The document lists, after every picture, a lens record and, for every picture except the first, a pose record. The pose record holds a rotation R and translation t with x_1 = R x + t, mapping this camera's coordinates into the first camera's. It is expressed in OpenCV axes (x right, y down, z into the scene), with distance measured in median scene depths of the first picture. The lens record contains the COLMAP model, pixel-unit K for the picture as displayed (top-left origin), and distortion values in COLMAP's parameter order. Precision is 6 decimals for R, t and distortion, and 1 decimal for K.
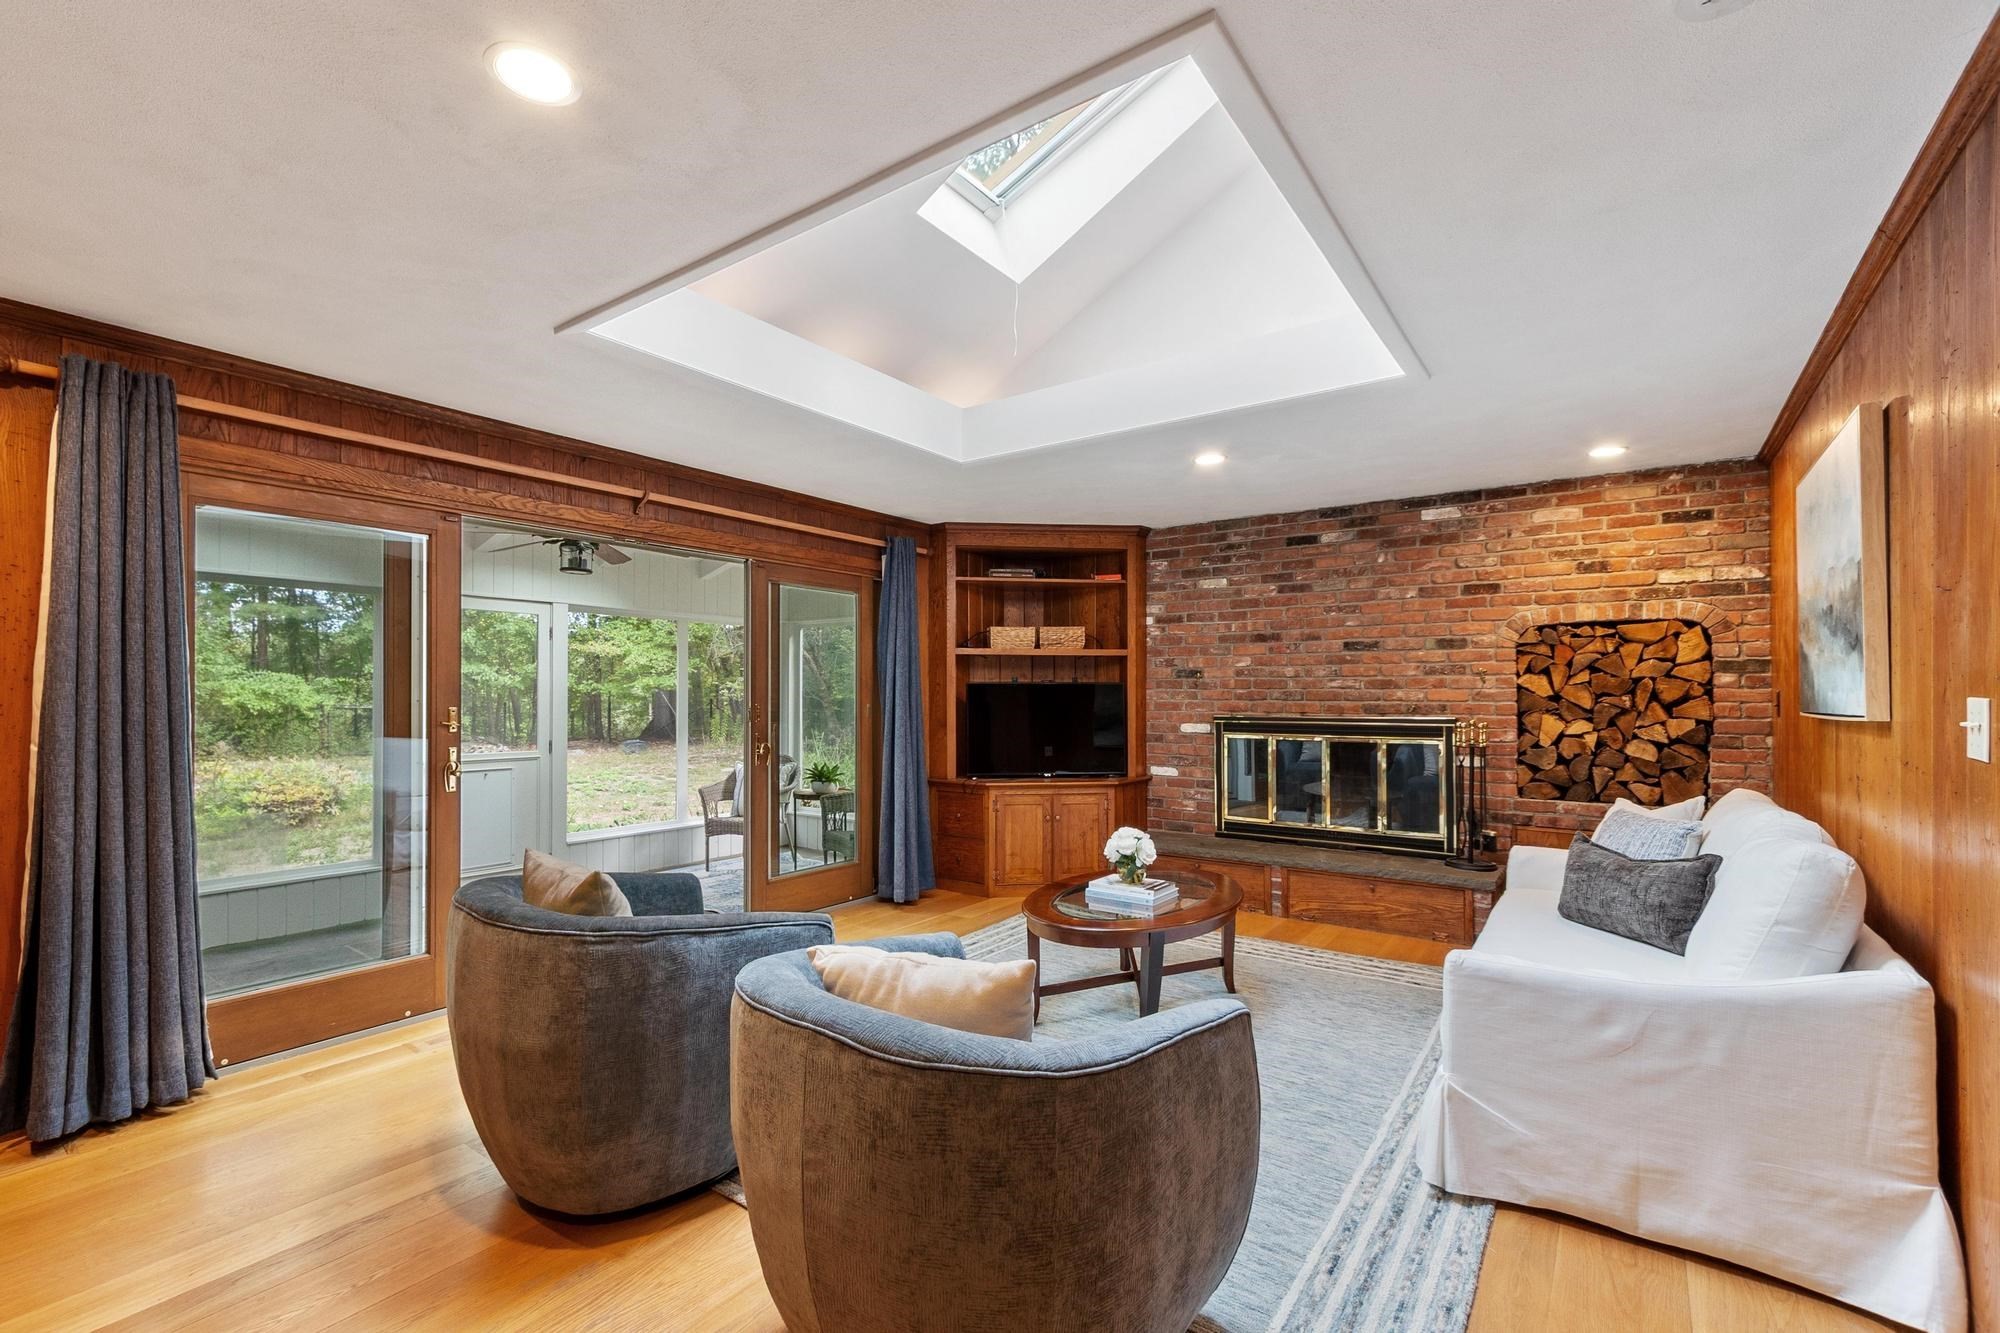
lens RADIAL K [[876.2, 0, 996.9], [0, 876.2, 676.7], [0, 0, 1]] dist [-0.001557, -0.002647]
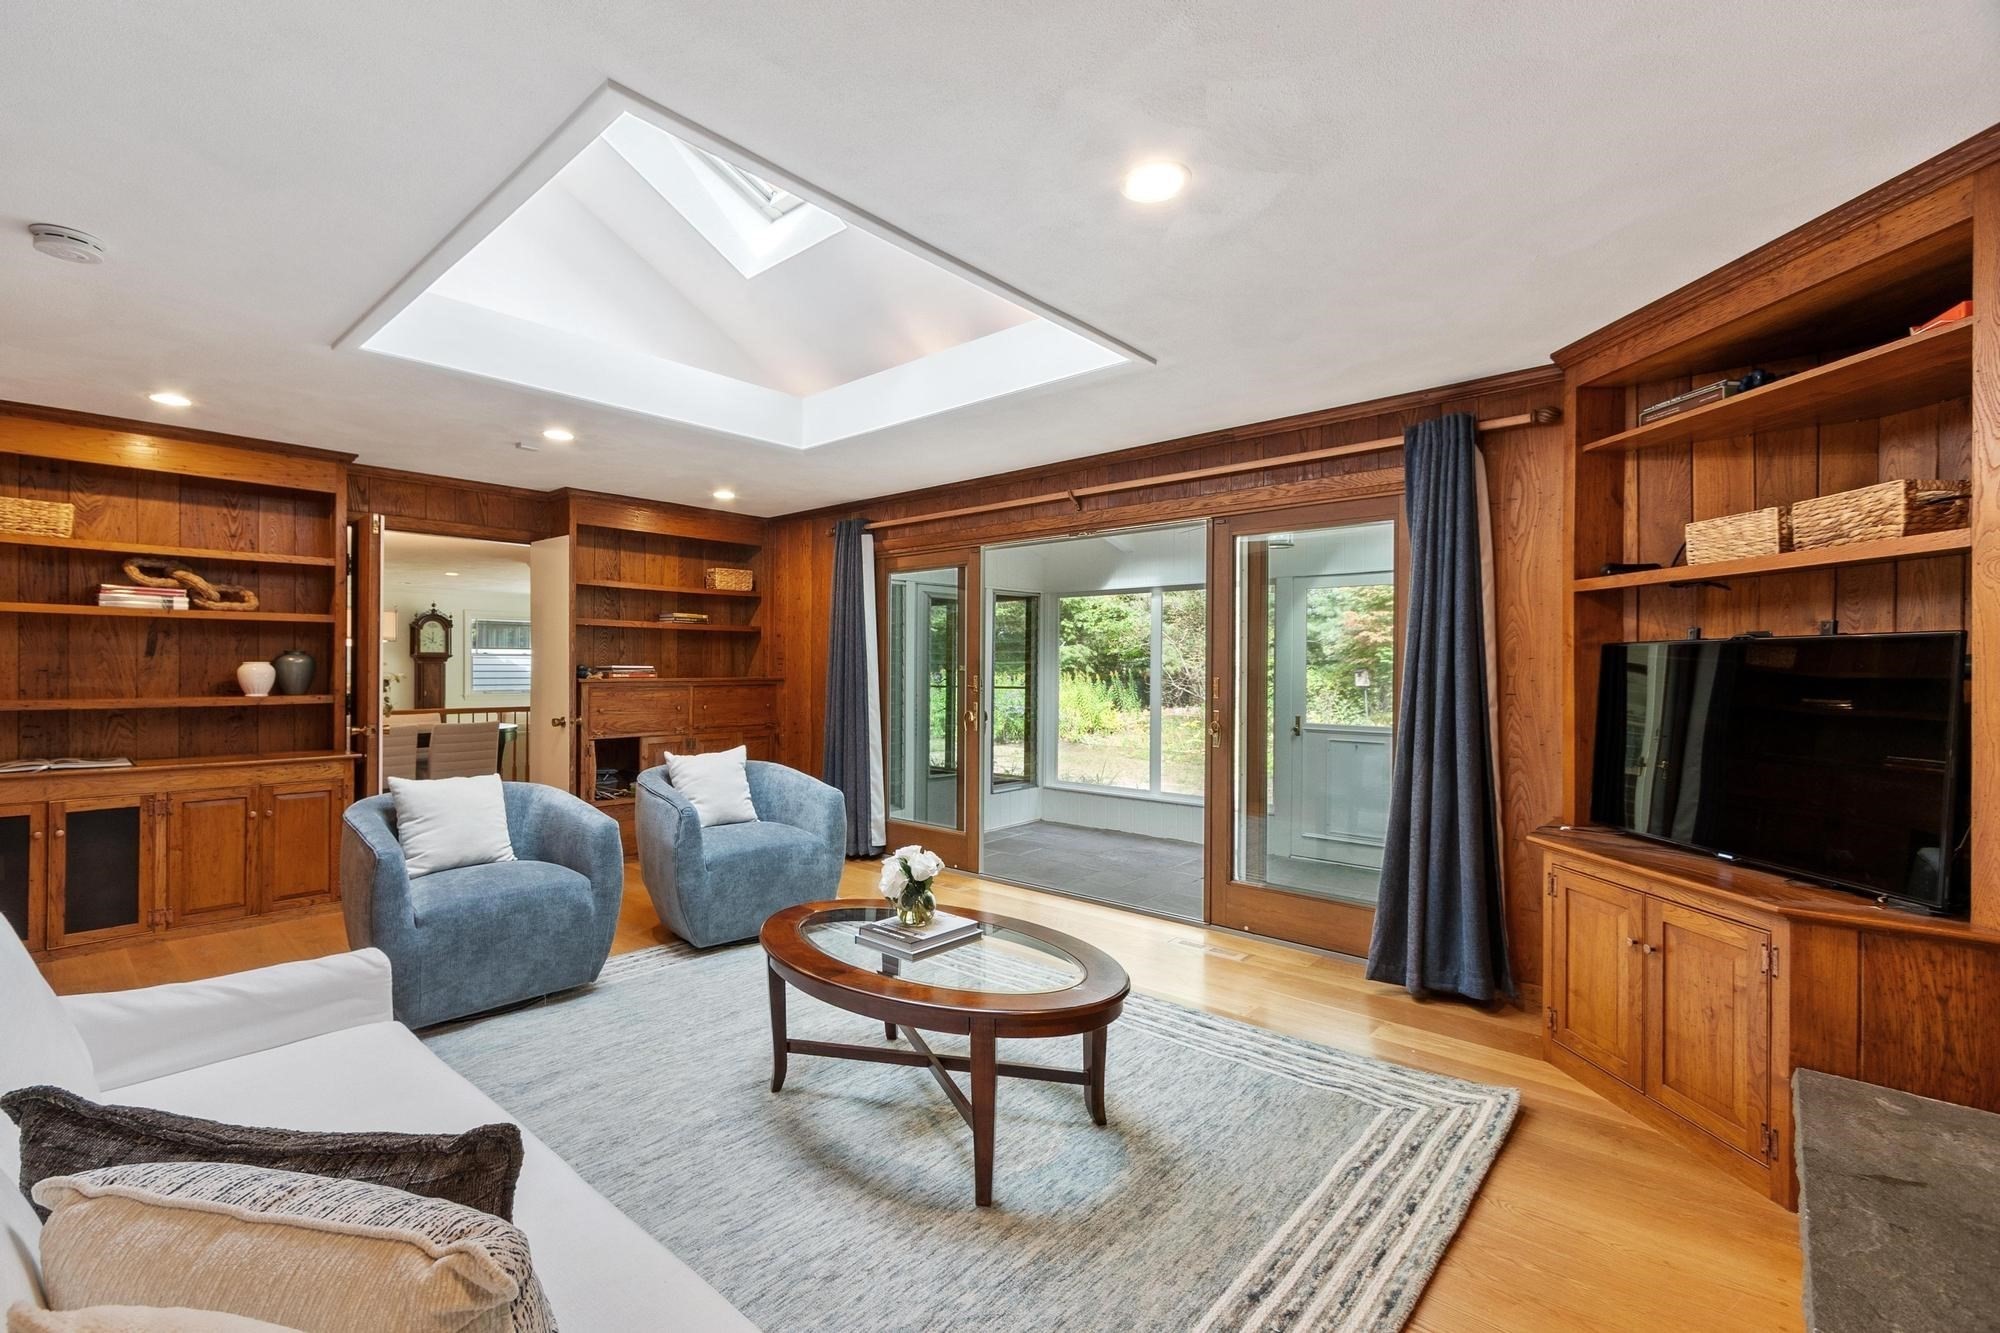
lens RADIAL K [[876.2, 0, 991.7], [0, 876.2, 670.3], [0, 0, 1]] dist [-0.001557, -0.002647]
pose [[-0.110996, 0.001293, -0.993820, 0.520722], [0.013918, 0.999903, -0.000254, 0.016701], [0.993723, -0.013860, -0.111004, 0.701804]]
